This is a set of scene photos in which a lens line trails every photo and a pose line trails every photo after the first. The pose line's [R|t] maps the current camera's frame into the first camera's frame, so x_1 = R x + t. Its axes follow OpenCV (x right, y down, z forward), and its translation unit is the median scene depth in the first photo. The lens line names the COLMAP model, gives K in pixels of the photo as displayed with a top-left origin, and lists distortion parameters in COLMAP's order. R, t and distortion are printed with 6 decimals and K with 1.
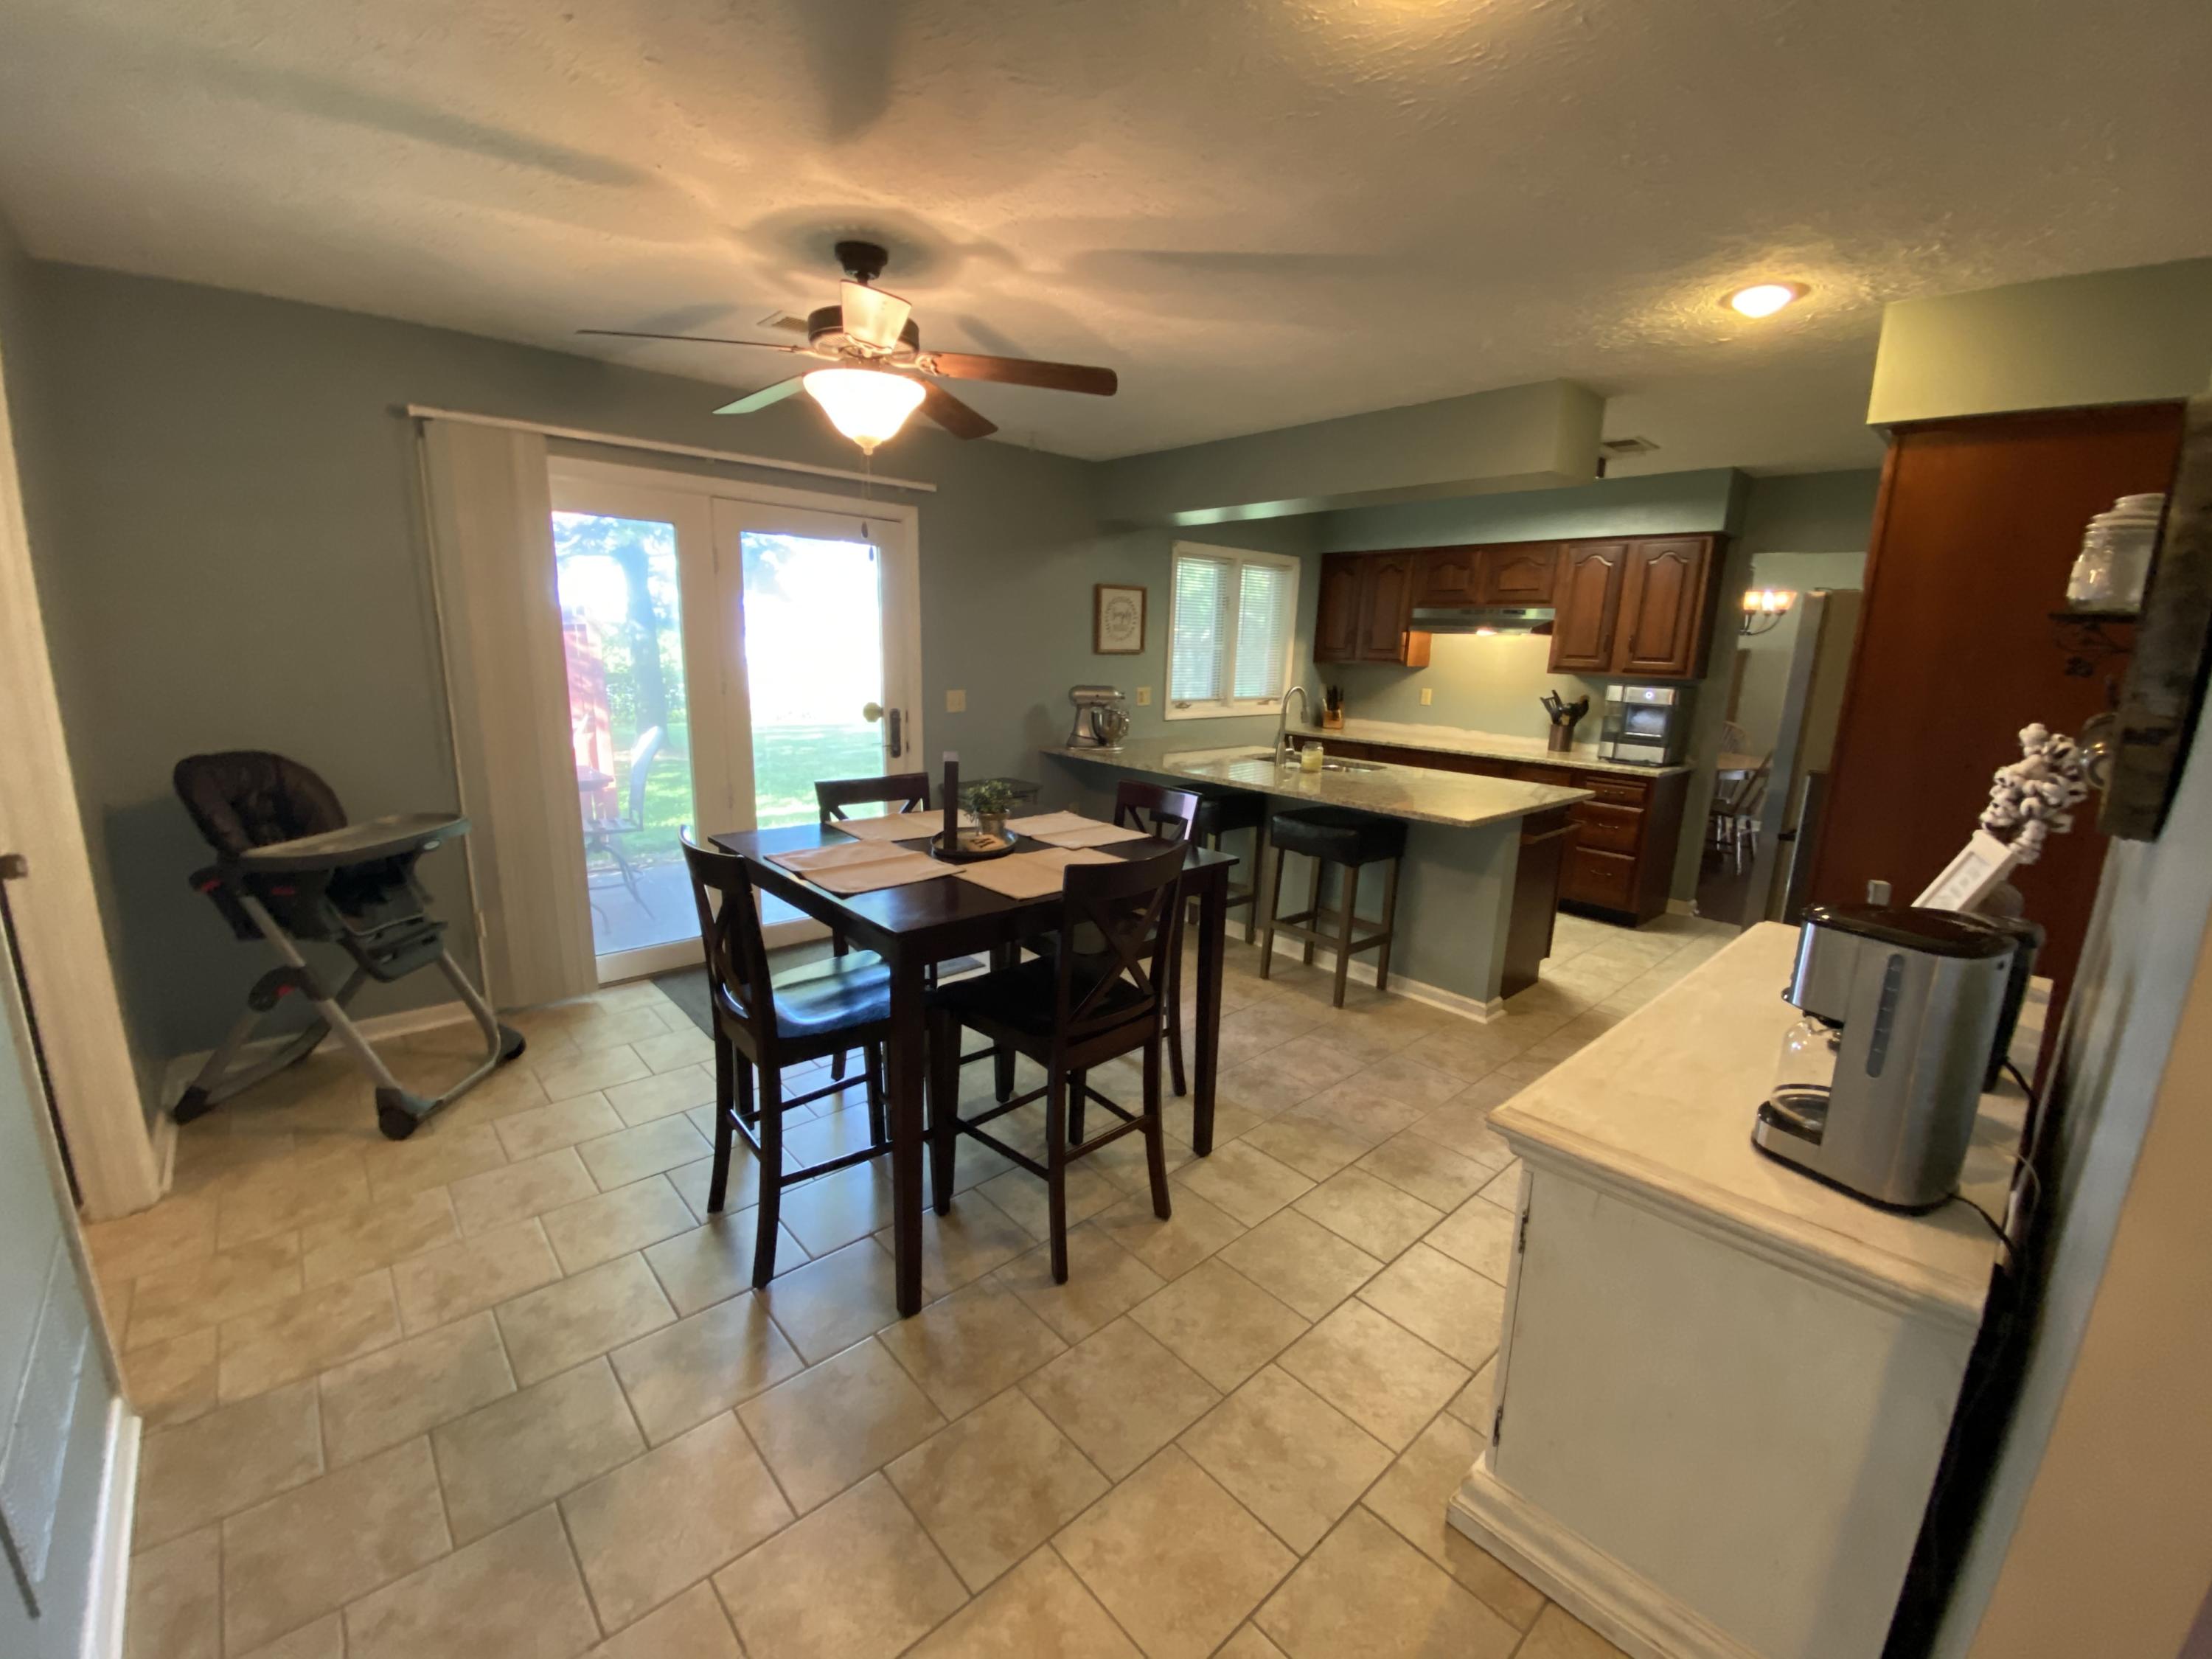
lens RADIAL K [[902.5, 0, 1106.0], [0, 902.5, 829.5], [0, 0, 1]] dist [-0.000382, -0.000128]
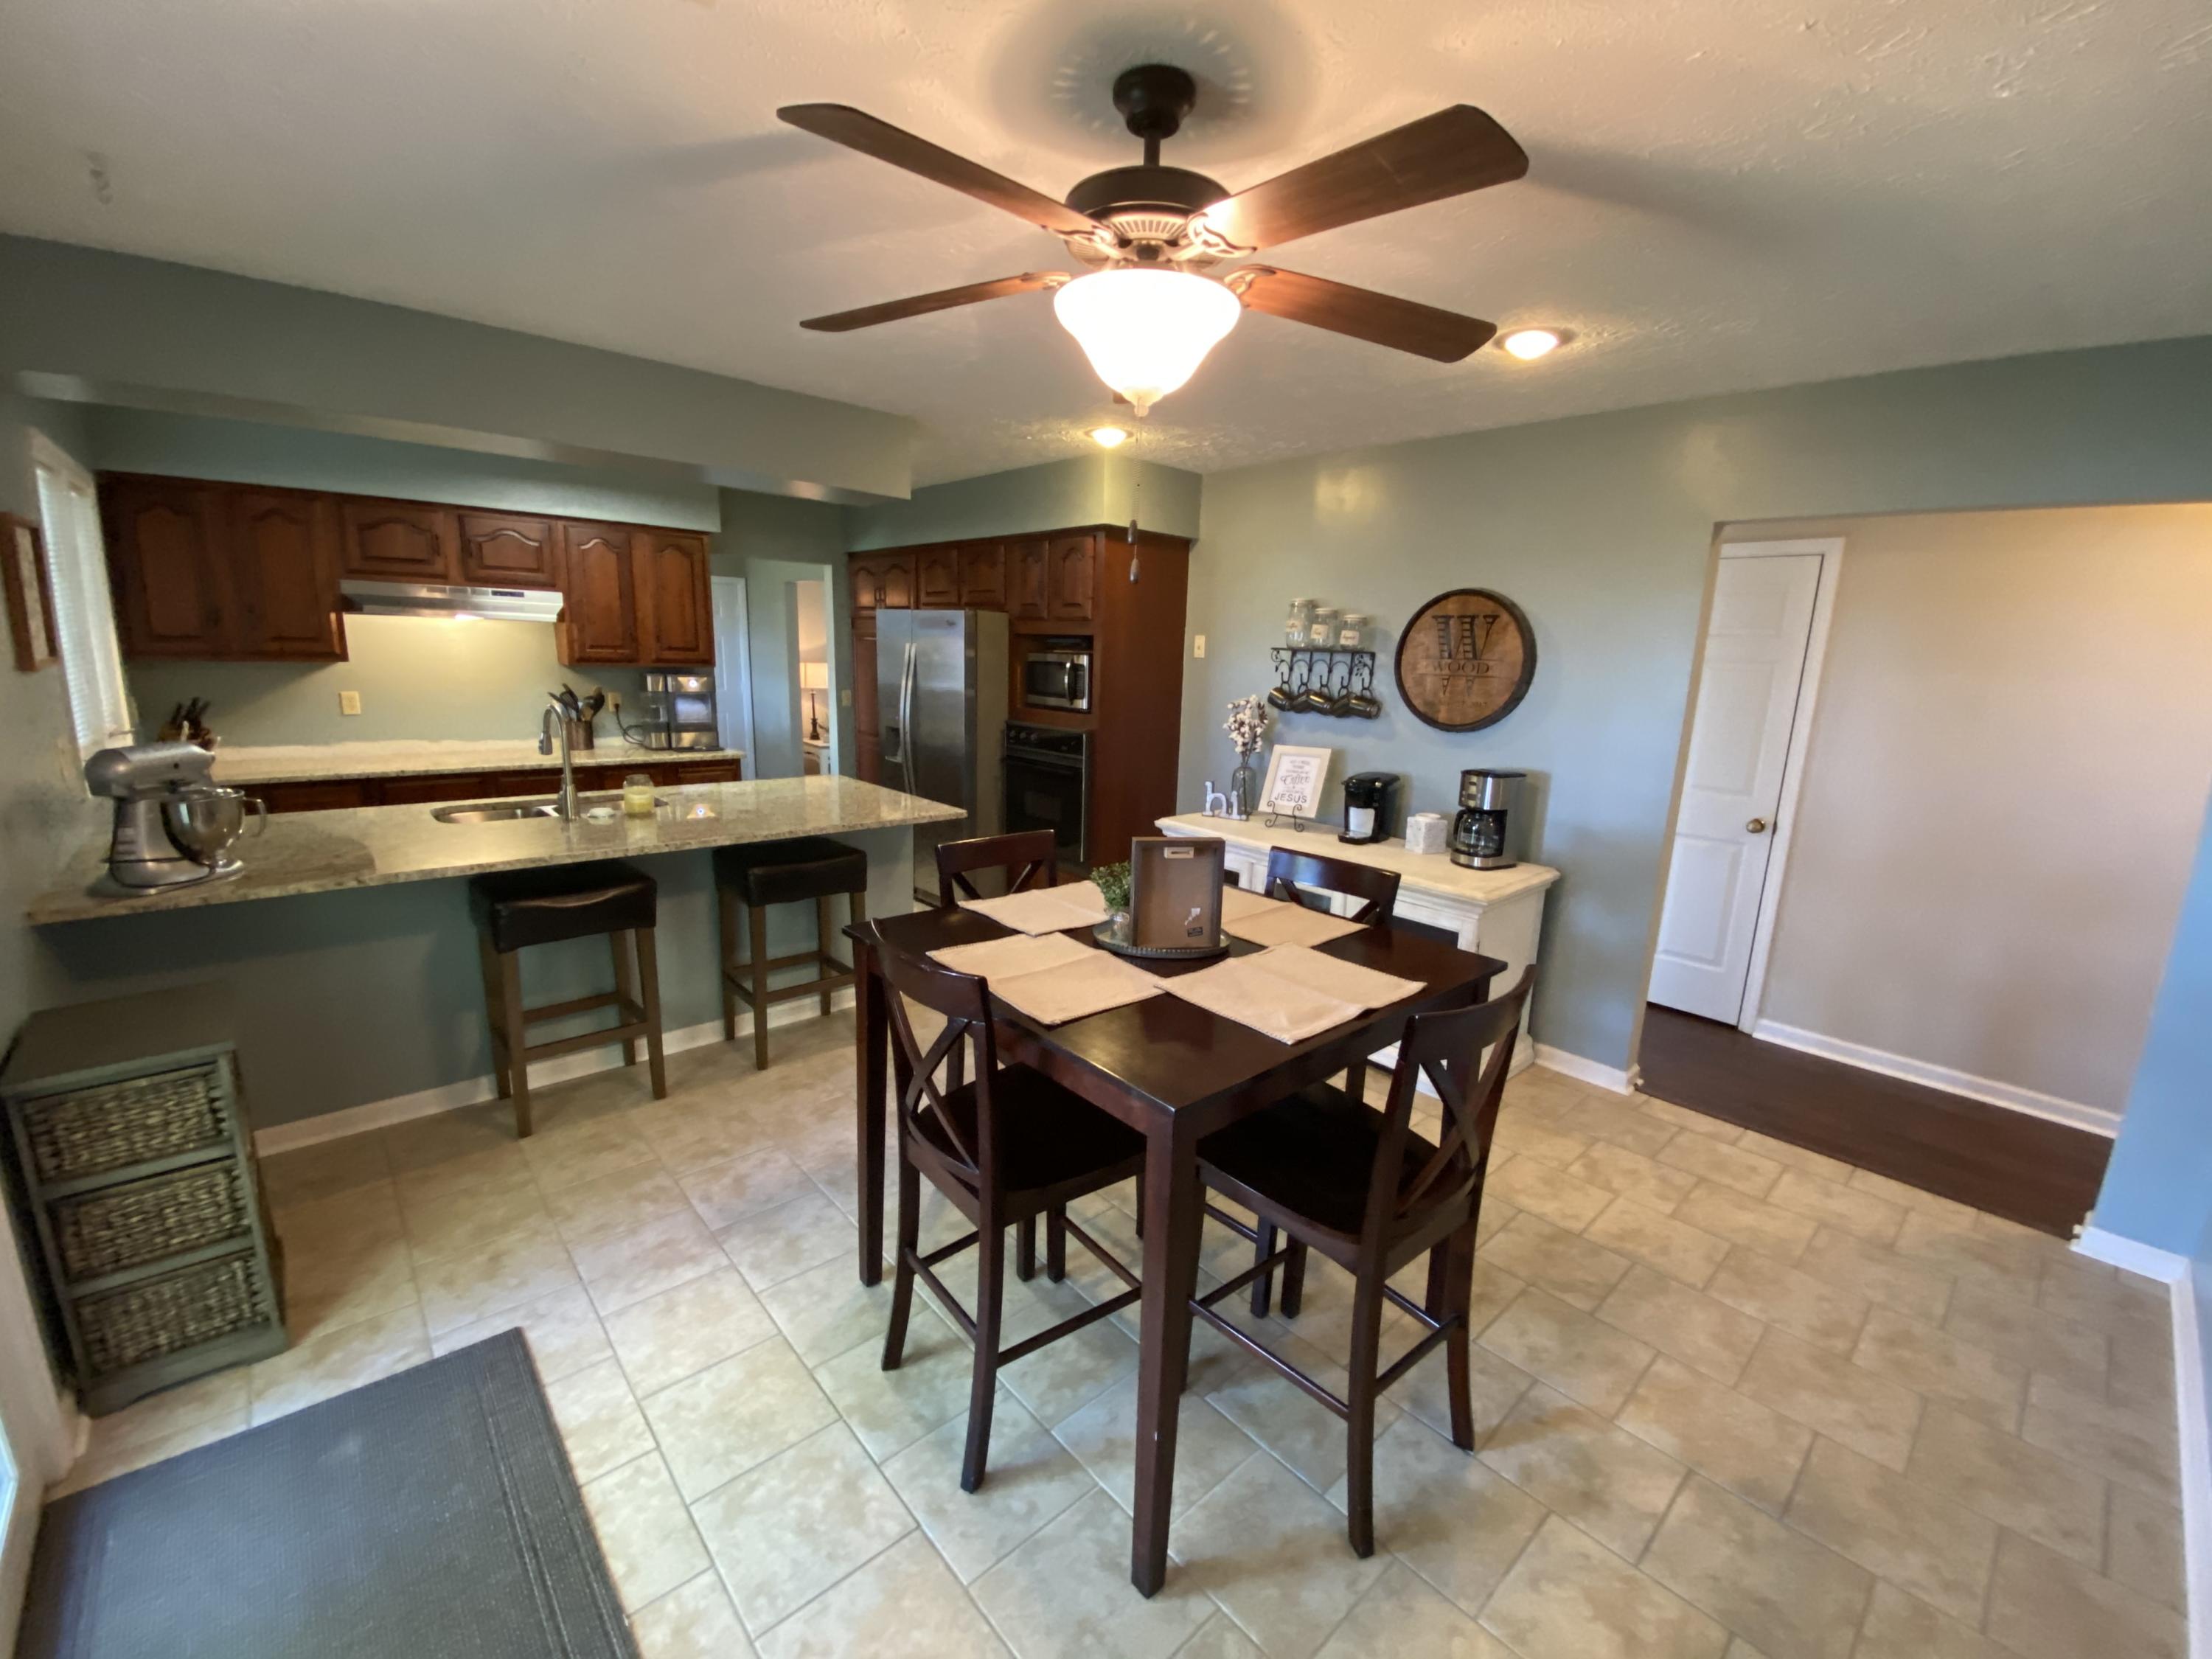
lens RADIAL K [[902.5, 0, 1106.0], [0, 902.5, 829.5], [0, 0, 1]] dist [-0.000382, -0.000128]
pose [[0.002654, -0.224023, 0.974580, -0.465414], [0.164672, 0.961377, 0.220539, -0.139774], [-0.986345, 0.159901, 0.039441, 0.509139]]
